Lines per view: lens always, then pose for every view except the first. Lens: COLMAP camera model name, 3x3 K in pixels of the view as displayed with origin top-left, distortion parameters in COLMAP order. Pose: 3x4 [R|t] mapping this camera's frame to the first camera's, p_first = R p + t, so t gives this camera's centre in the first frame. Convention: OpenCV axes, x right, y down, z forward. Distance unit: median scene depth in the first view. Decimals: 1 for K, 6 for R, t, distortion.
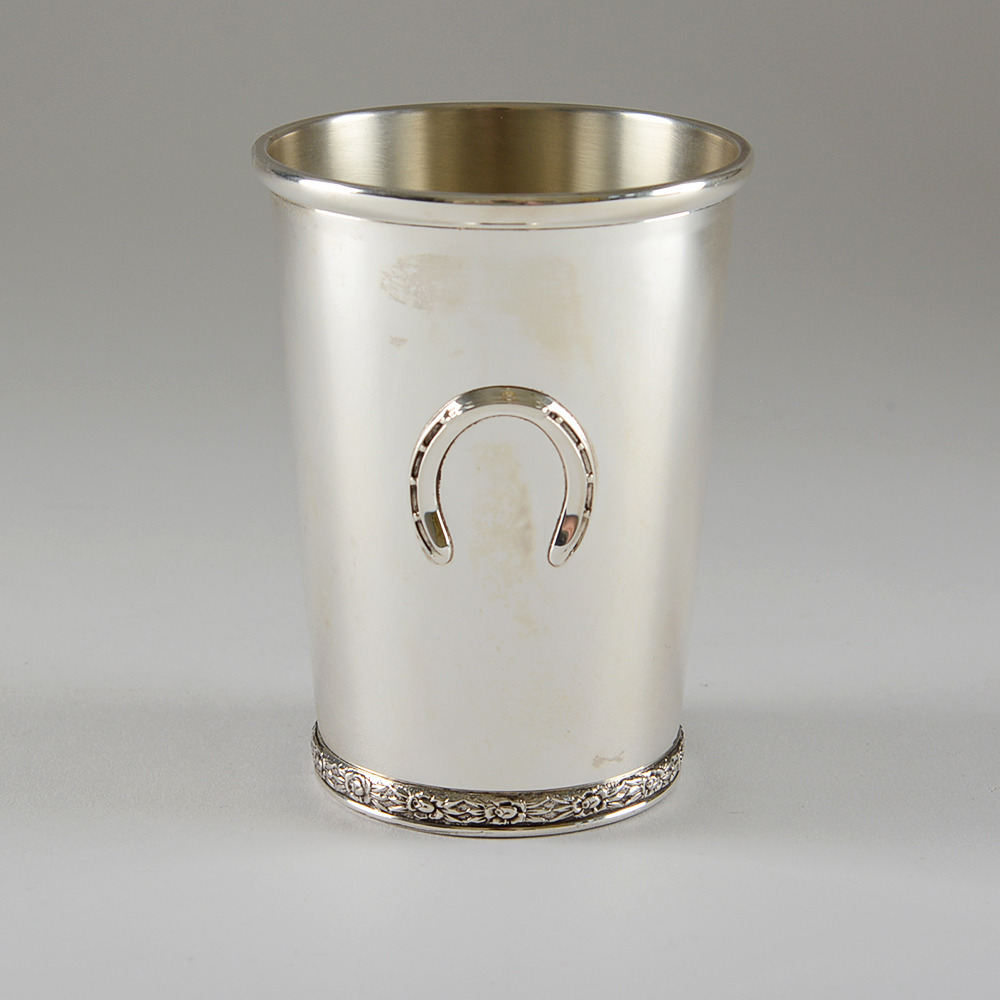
lens RADIAL K [[3507.2, 0, 500.0], [0, 3507.2, 500.0], [0, 0, 1]] dist [0.008731, -0.880965]
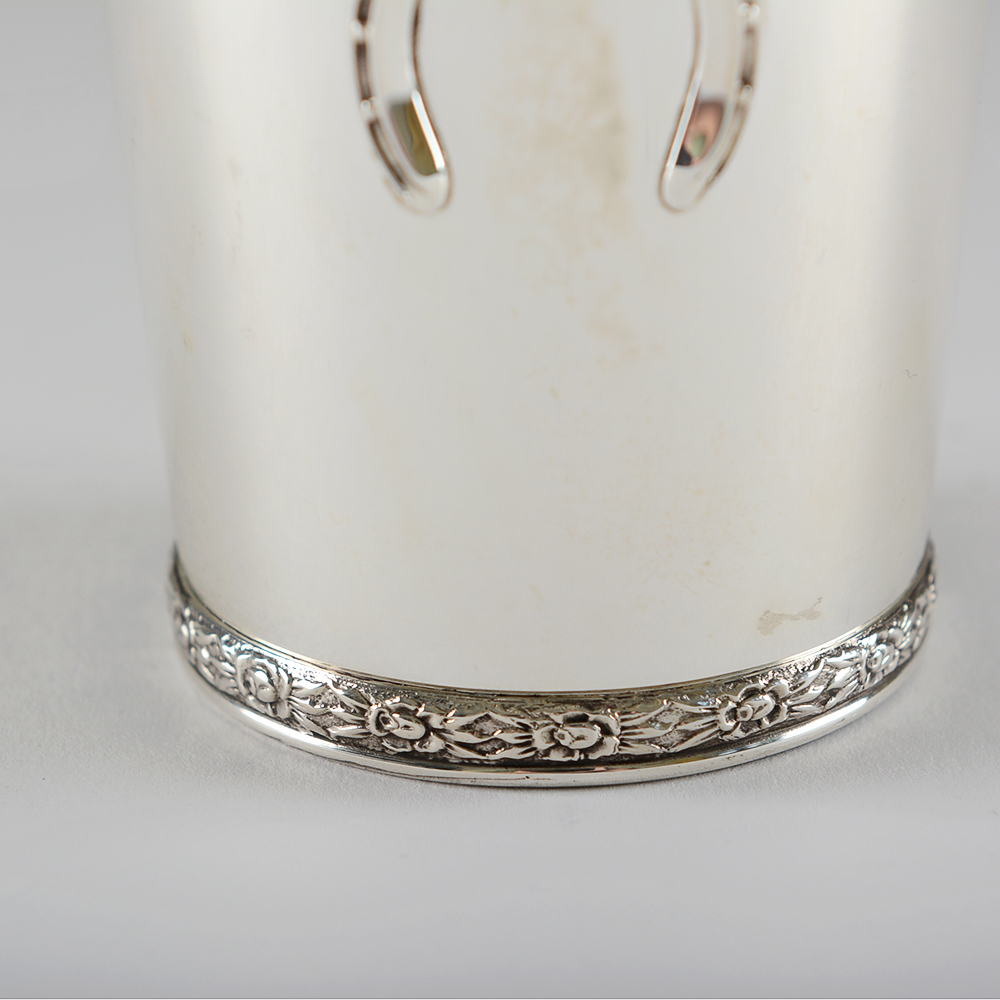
lens RADIAL K [[4072.6, 0, 500.0], [0, 4072.6, 500.0], [0, 0, 1]] dist [0.095645, -0.756045]
pose [[0.999698, -0.024546, 0.001307, -0.008618], [0.024301, 0.994928, 0.097613, 0.003807], [-0.003696, -0.097552, 0.995224, 0.456992]]
